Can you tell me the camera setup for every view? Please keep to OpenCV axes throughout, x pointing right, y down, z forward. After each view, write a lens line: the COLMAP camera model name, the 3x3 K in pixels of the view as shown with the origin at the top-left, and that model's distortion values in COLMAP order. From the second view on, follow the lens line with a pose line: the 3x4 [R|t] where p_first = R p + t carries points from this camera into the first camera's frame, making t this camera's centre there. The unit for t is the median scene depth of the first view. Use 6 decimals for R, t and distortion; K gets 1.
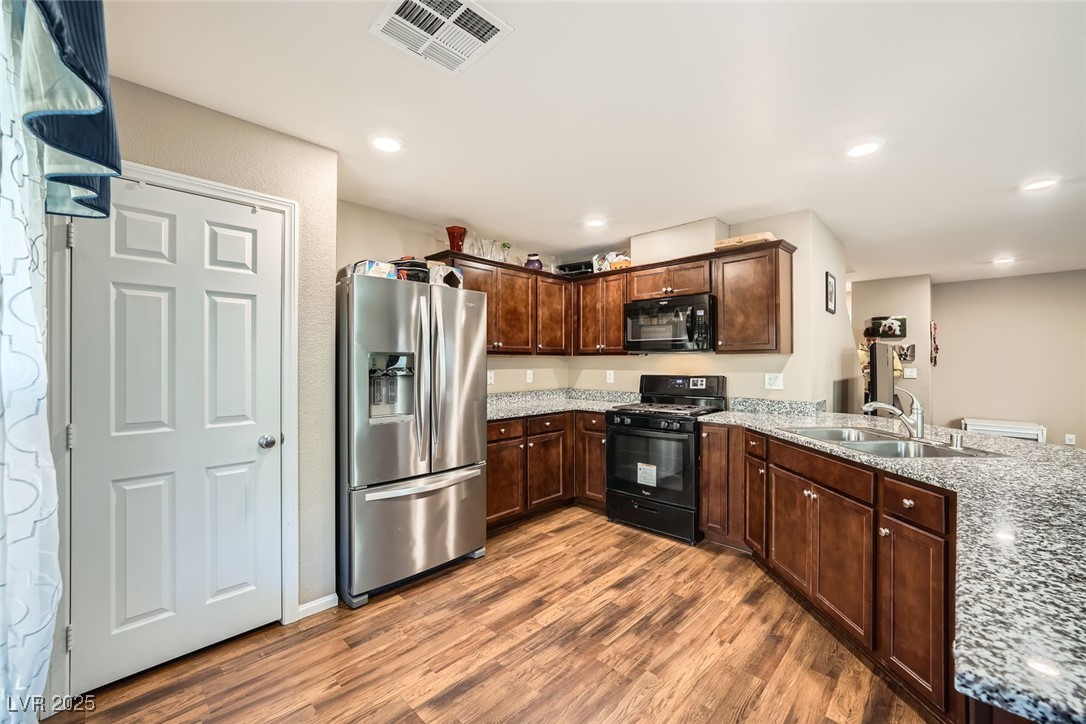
lens RADIAL K [[434.5, 0, 541.2], [0, 434.5, 363.7], [0, 0, 1]] dist [-0.000243, 0.000688]
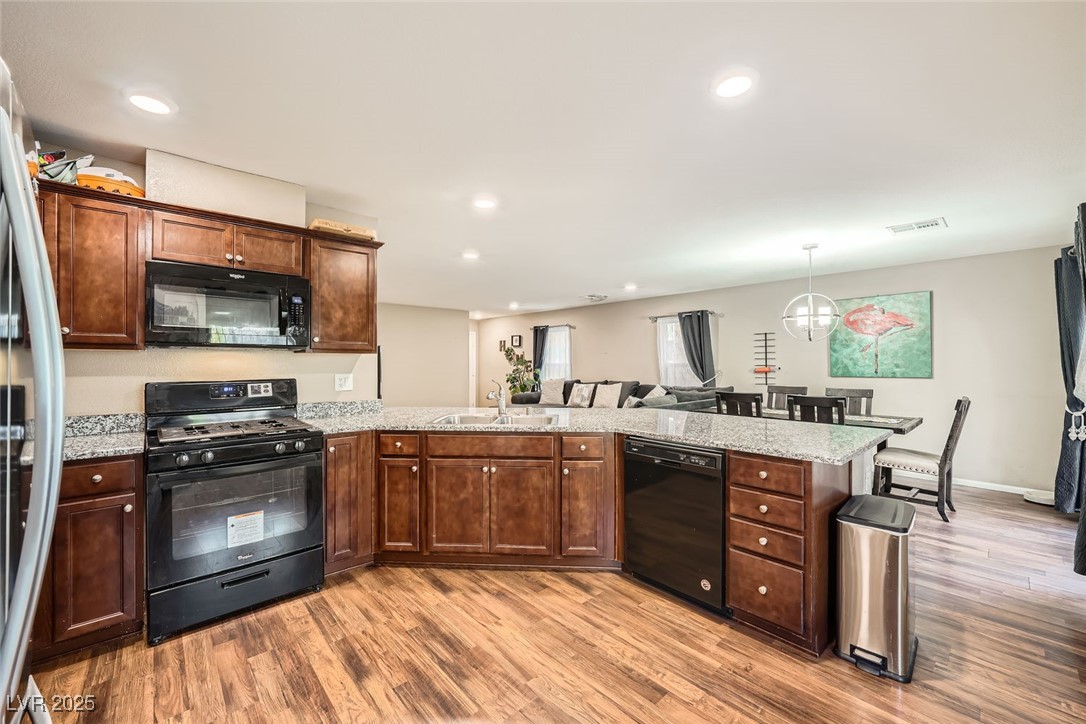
lens RADIAL K [[434.5, 0, 540.8], [0, 434.5, 361.7], [0, 0, 1]] dist [-0.000243, 0.000688]
pose [[0.069937, 0.004039, 0.997543, -0.430418], [0.000909, 0.999991, -0.004113, -0.000840], [-0.997551, 0.001194, 0.069933, 0.540078]]
